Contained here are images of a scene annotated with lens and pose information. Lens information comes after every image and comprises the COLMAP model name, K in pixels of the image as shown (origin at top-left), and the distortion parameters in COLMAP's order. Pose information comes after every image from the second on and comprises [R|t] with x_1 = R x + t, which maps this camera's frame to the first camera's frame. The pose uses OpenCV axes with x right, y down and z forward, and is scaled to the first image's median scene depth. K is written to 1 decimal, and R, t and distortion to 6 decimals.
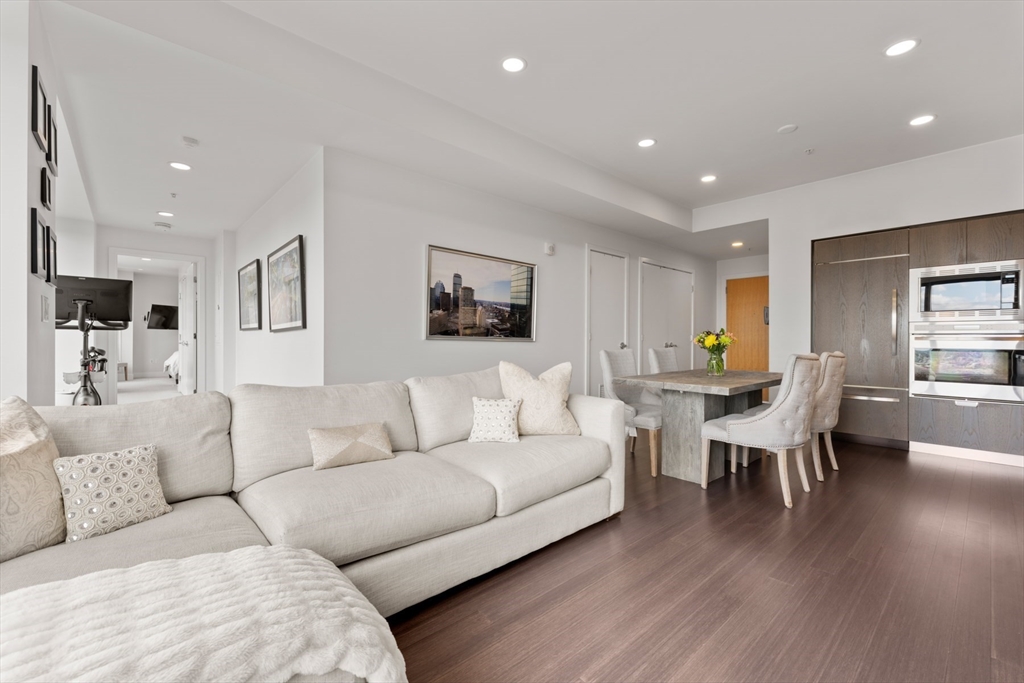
lens RADIAL K [[429.9, 0, 512.7], [0, 429.9, 340.1], [0, 0, 1]] dist [-0.000357, 0.000162]
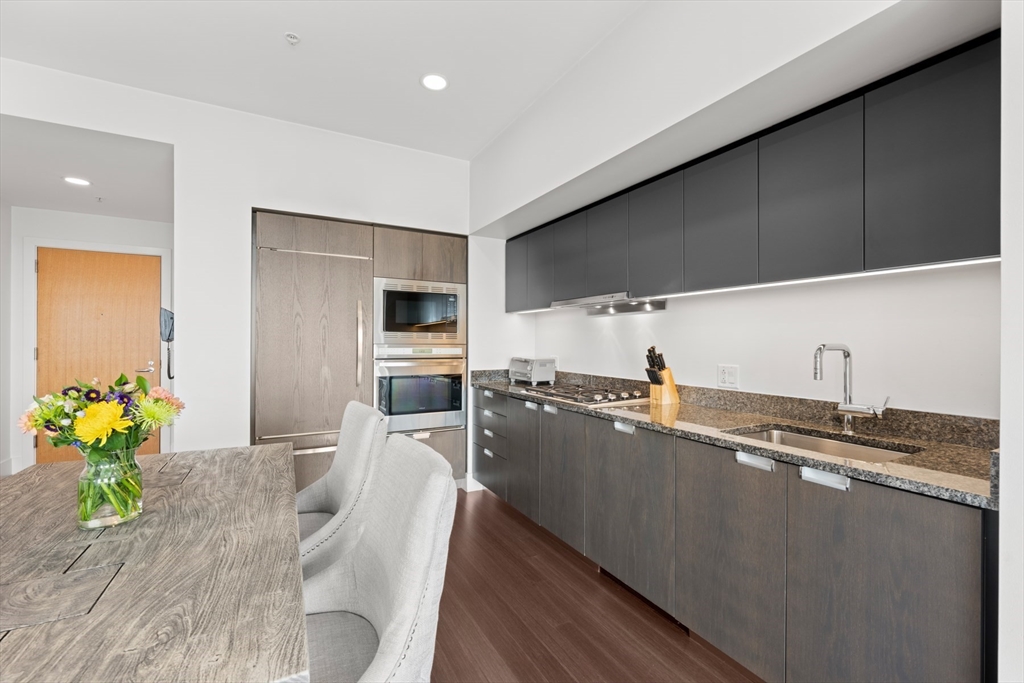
lens RADIAL K [[432.1, 0, 512.0], [0, 432.1, 341.5], [0, 0, 1]] dist [-0.000101, -0.000073]
pose [[0.224637, -0.001731, 0.974441, 0.231440], [-0.003416, 0.999991, 0.002564, -0.056096], [-0.974436, -0.003905, 0.224629, 0.655517]]
